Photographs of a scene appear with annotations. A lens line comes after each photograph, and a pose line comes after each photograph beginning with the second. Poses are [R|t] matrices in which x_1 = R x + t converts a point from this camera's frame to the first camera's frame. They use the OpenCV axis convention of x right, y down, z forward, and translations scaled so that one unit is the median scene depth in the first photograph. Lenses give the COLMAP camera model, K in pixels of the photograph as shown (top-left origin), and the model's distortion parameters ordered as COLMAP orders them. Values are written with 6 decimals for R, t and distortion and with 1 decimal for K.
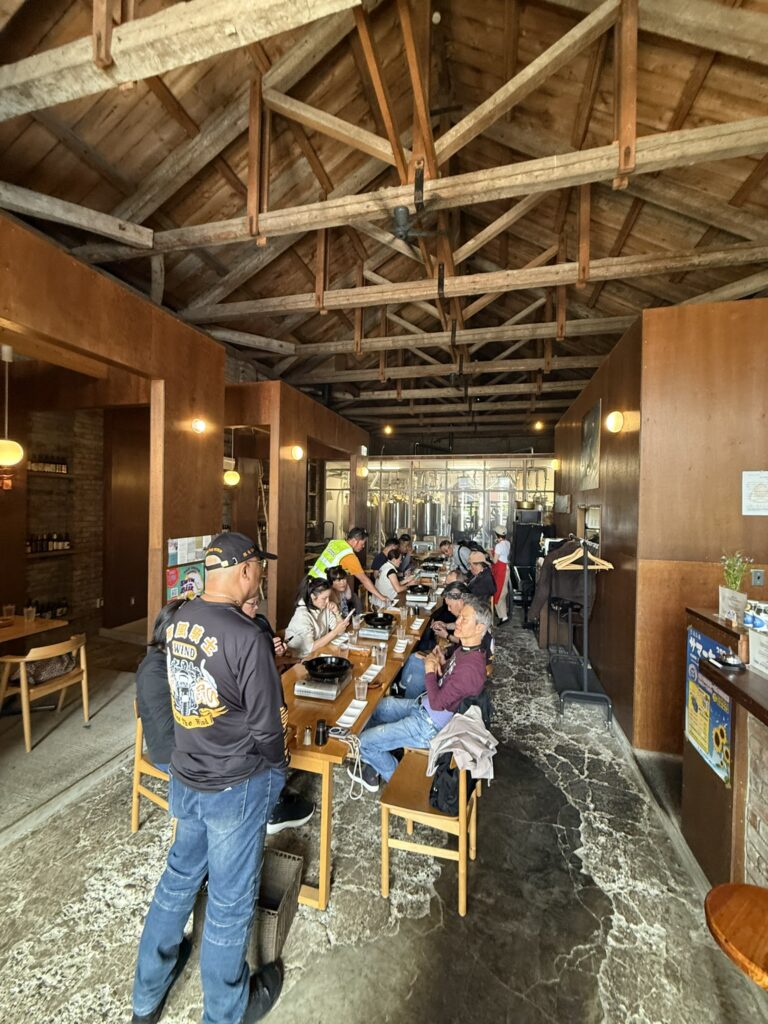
lens RADIAL K [[411.2, 0, 384.2], [0, 411.2, 509.4], [0, 0, 1]] dist [0.000027, 0.000633]
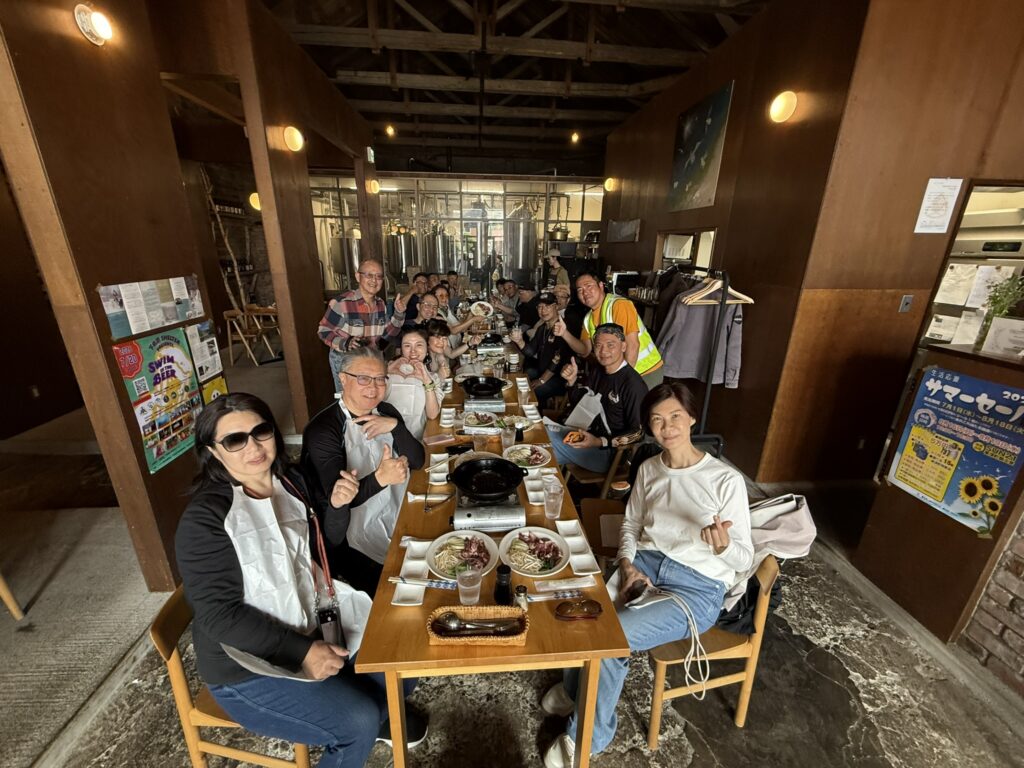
lens RADIAL K [[411.2, 0, 510.4], [0, 411.2, 384.6], [0, 0, 1]] dist [0.000027, 0.000633]
pose [[0.941510, -0.113248, 0.317387, -0.205384], [0.006837, 0.948066, 0.318001, 0.028138], [-0.336917, -0.297231, 0.893387, 0.321411]]
